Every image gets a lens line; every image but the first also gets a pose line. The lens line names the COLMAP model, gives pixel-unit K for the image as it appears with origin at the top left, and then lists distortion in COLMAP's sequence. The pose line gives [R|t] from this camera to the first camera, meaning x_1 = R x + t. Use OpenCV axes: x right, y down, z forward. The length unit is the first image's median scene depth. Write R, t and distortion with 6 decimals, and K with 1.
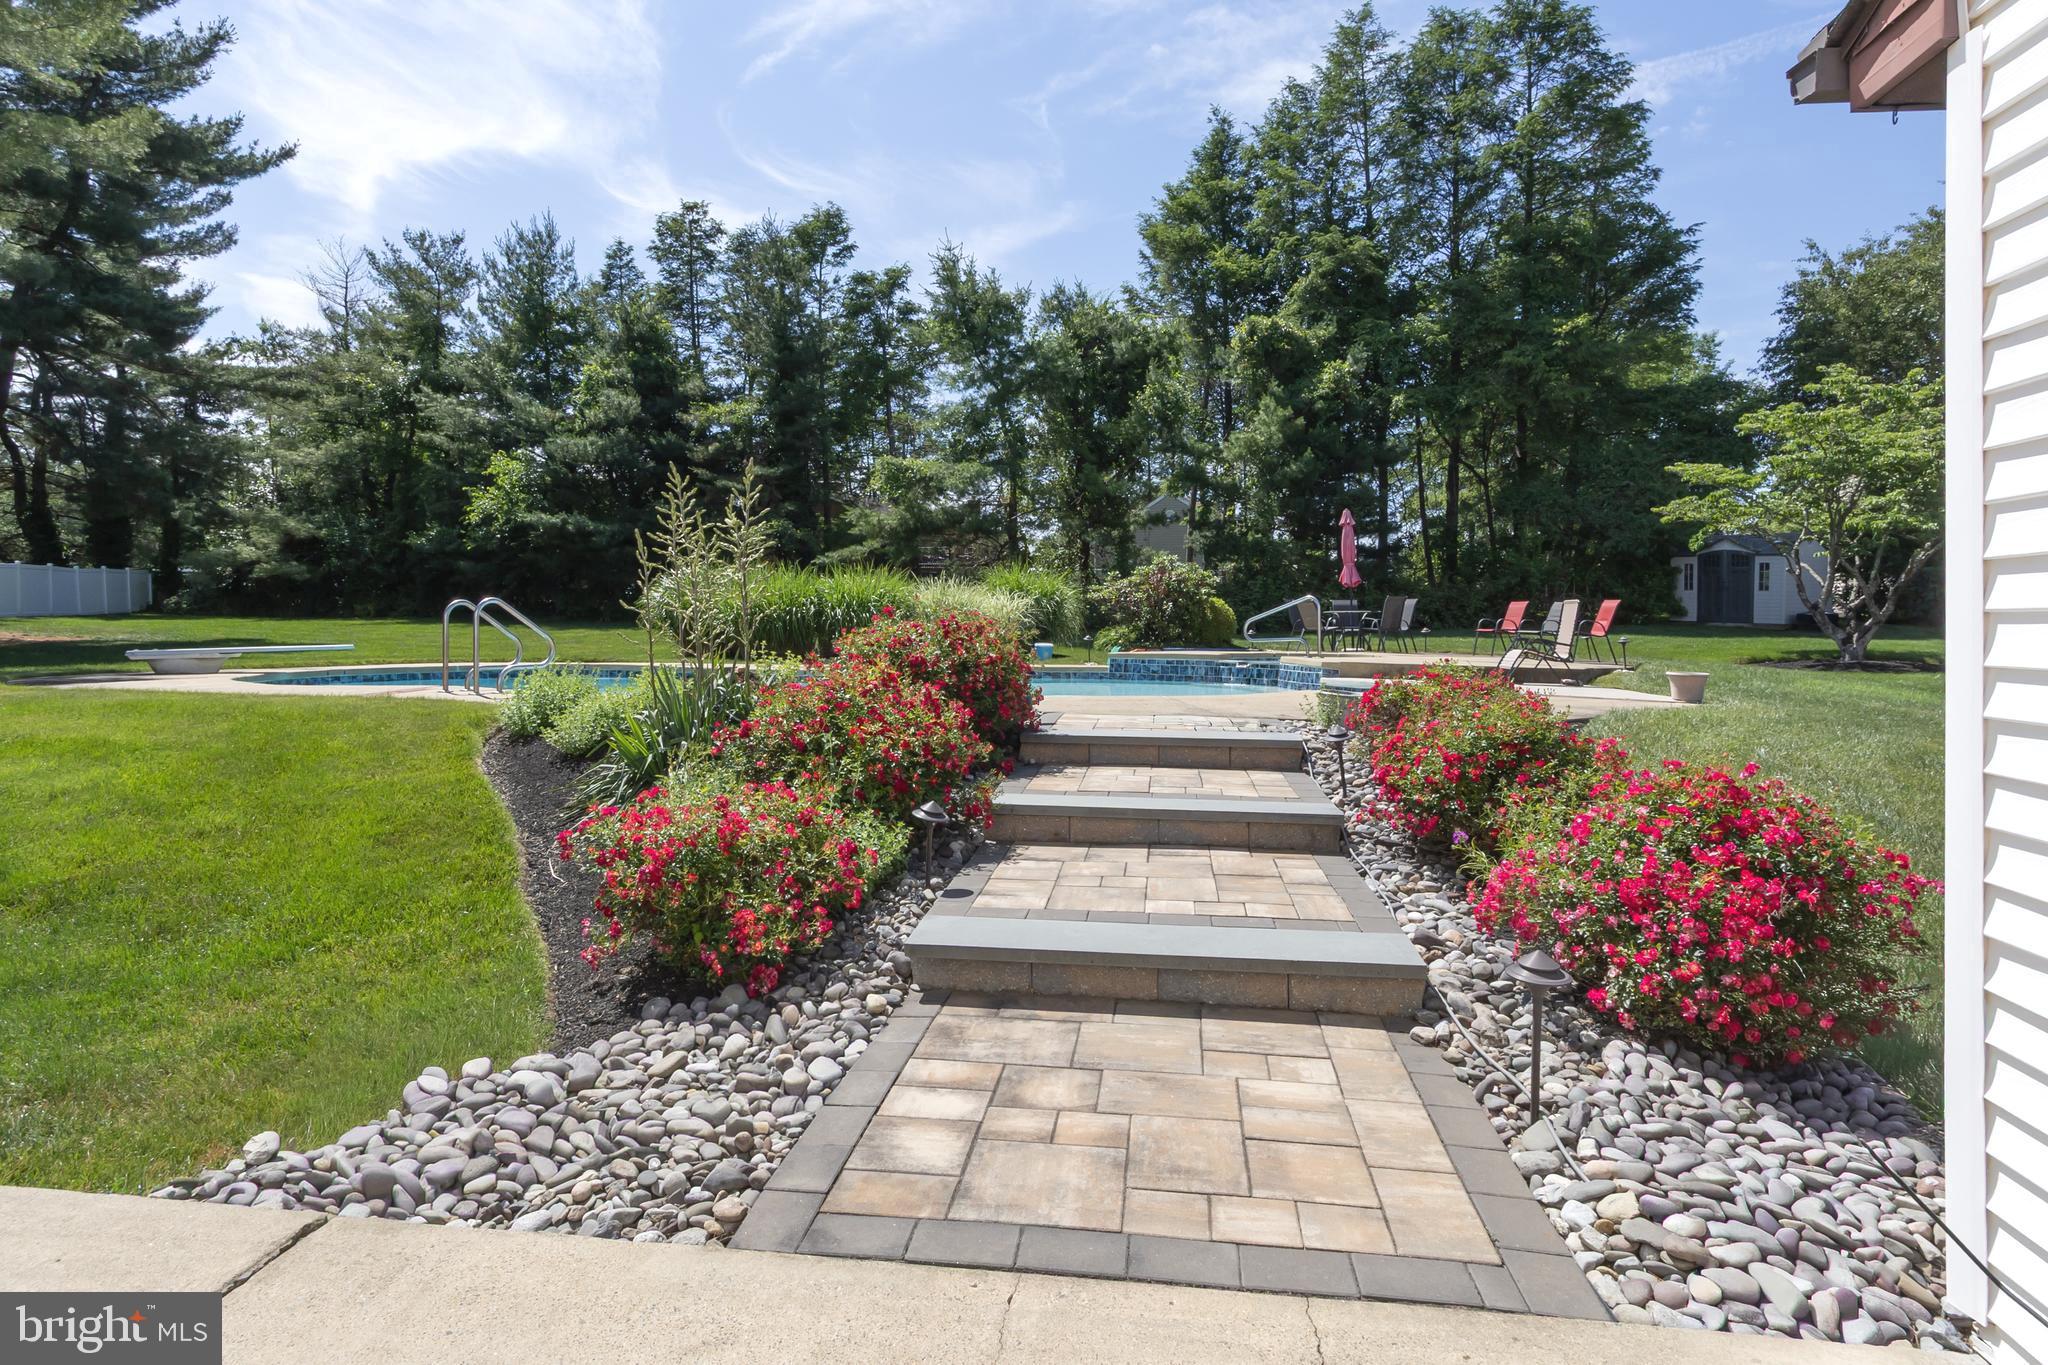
lens RADIAL K [[1122.0, 0, 1020.2], [0, 1122.0, 664.6], [0, 0, 1]] dist [0.010503, -0.000913]
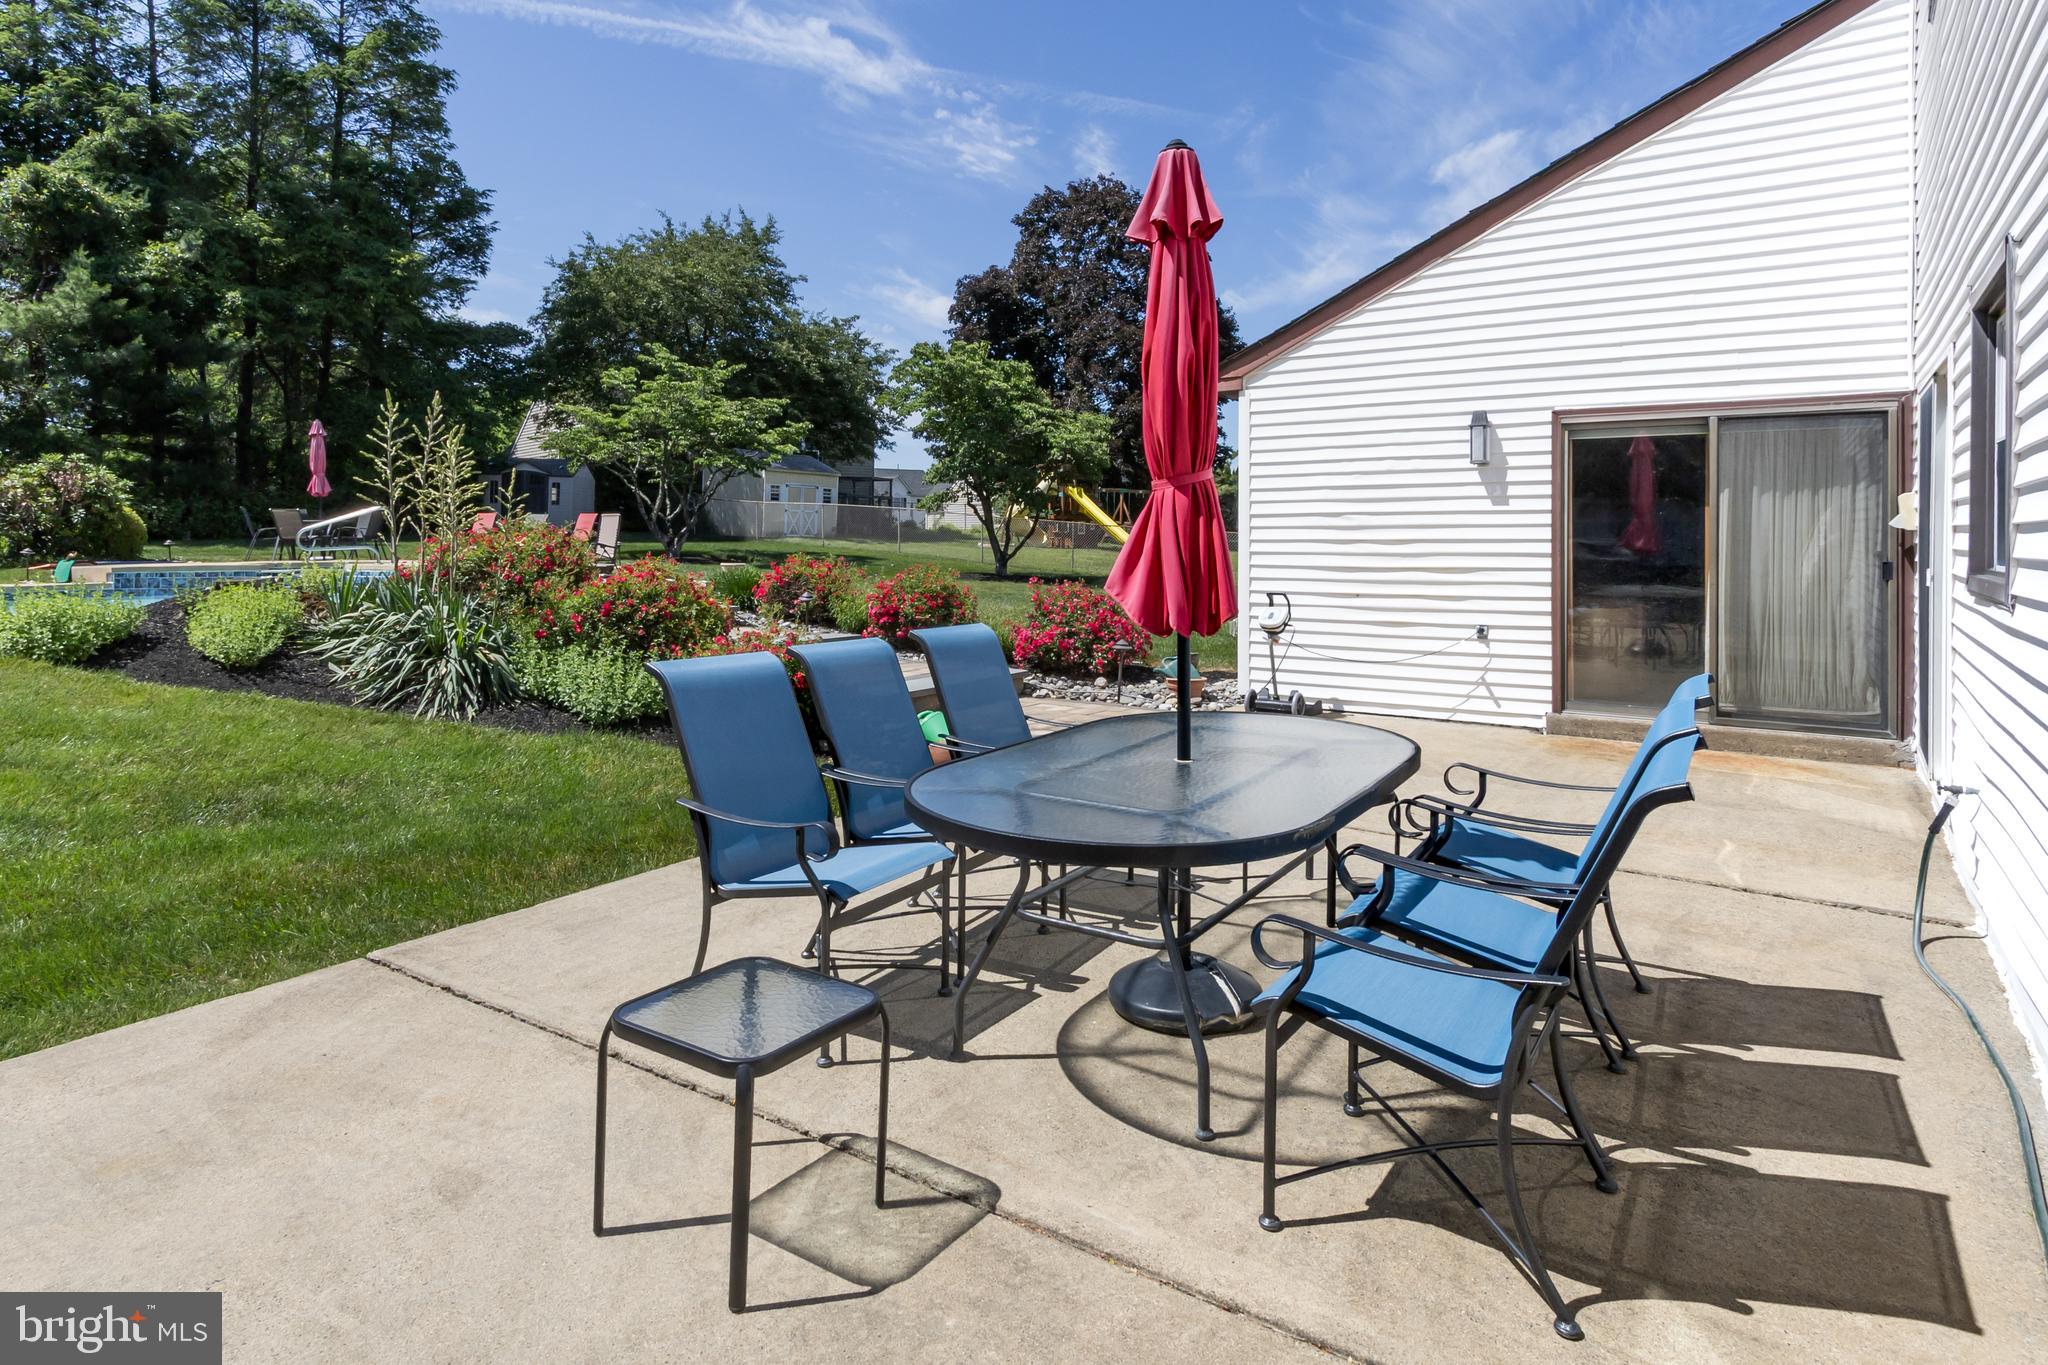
lens RADIAL K [[1191.0, 0, 1024.7], [0, 1191.0, 520.1], [0, 0, 1]] dist [0.022406, -0.007533]
pose [[0.458665, 0.005752, 0.888591, -0.241787], [0.037542, 0.998961, -0.025844, 0.002420], [-0.887816, 0.045213, 0.457973, -0.039918]]
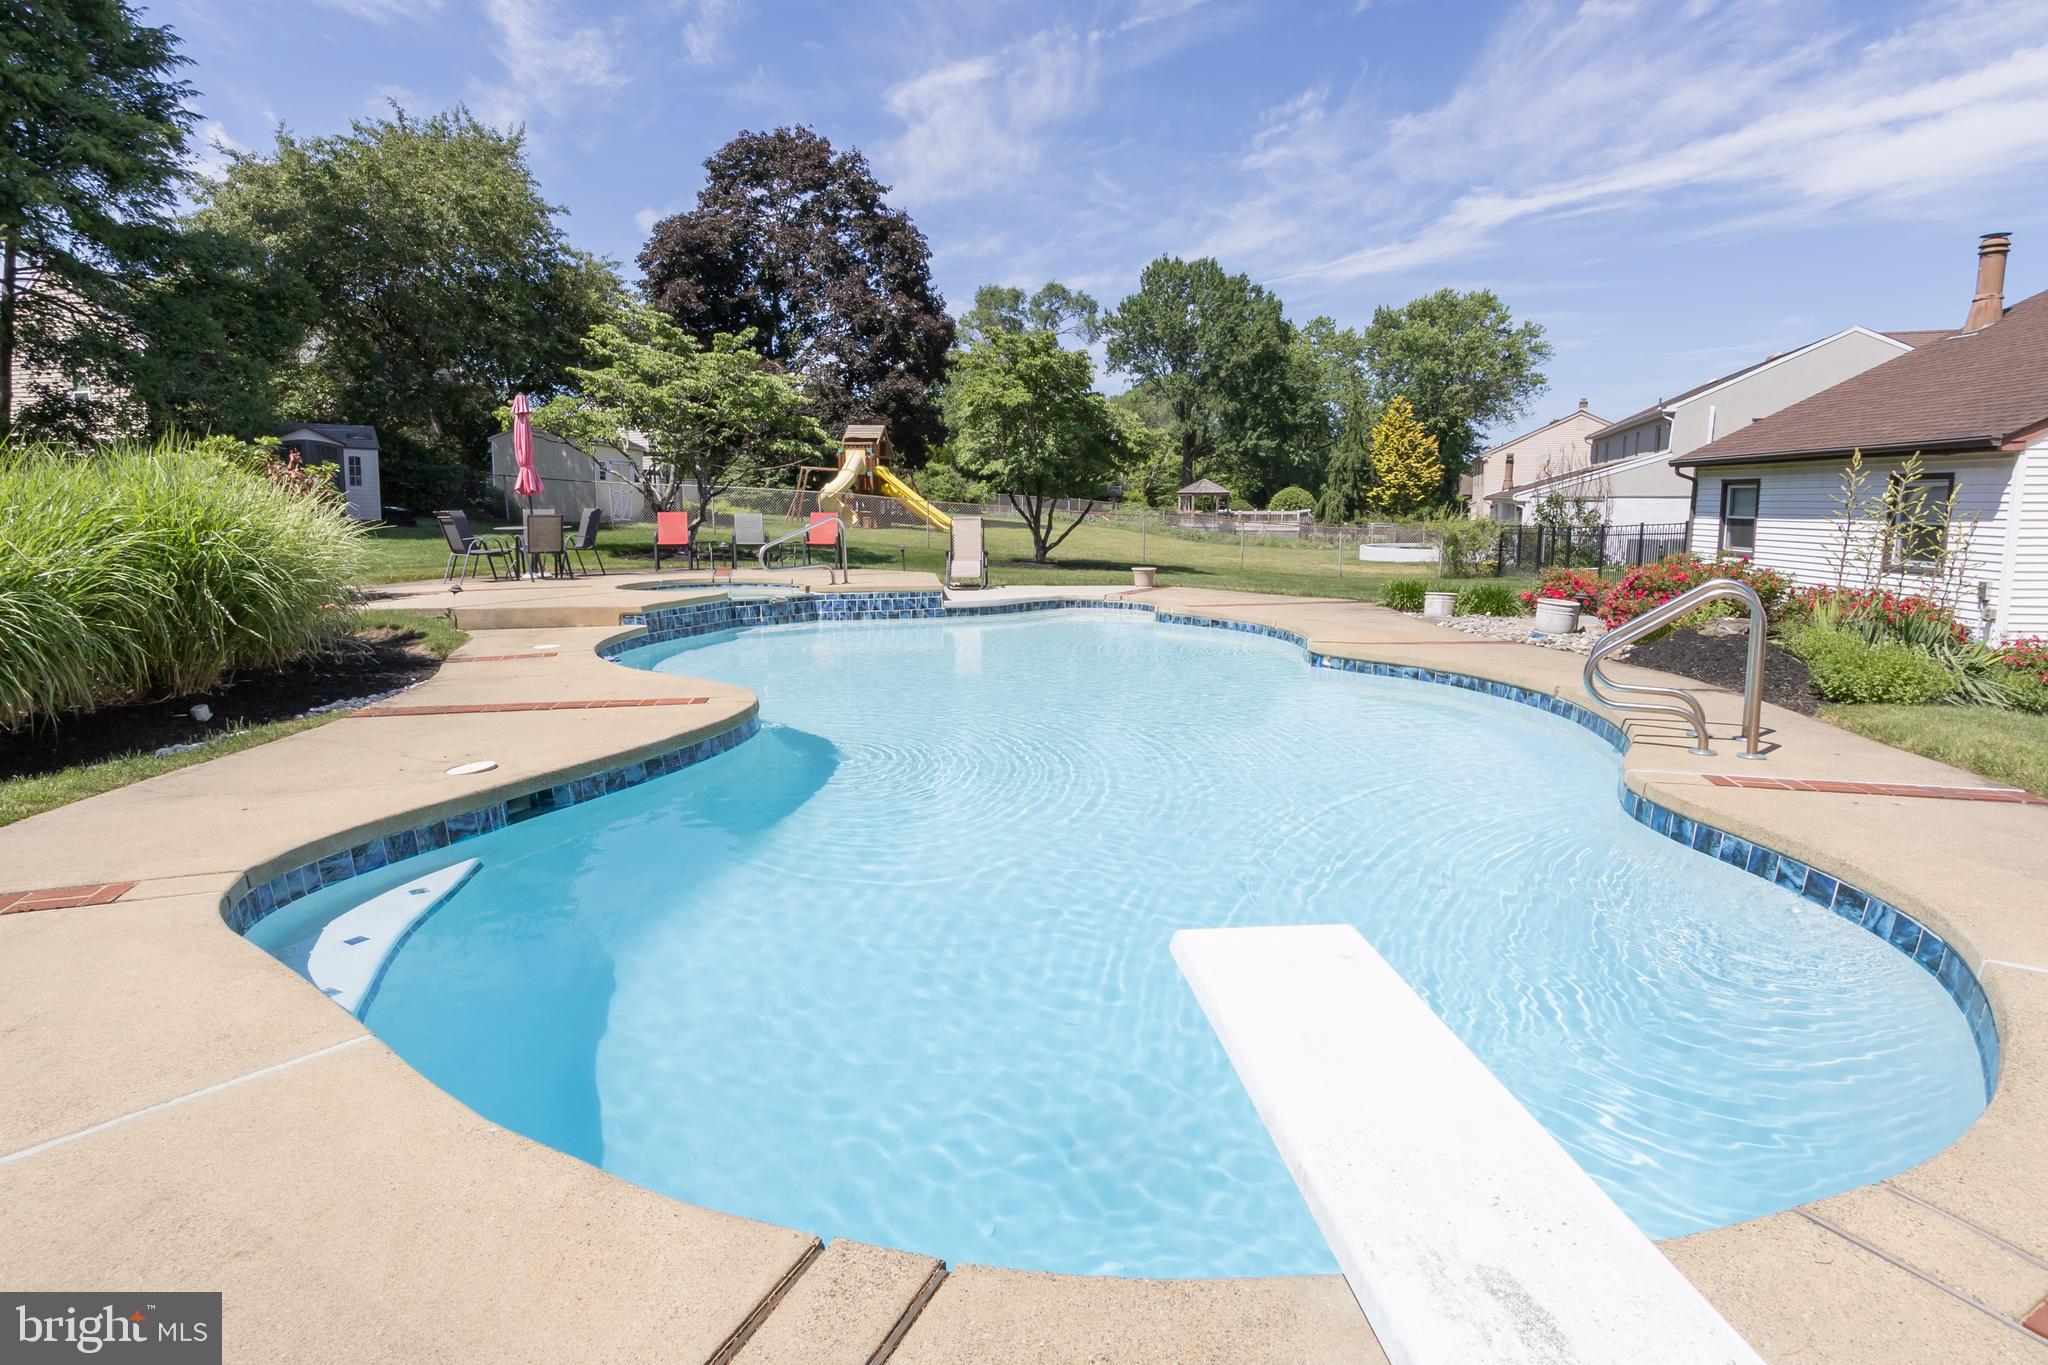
lens RADIAL K [[1142.1, 0, 1057.2], [0, 1142.1, 651.8], [0, 0, 1]] dist [0.025656, 0.001352]
pose [[-0.096288, -0.140224, 0.985427, -0.344493], [0.042676, 0.988535, 0.144836, -0.039642], [-0.994438, 0.056000, -0.089200, 0.457186]]
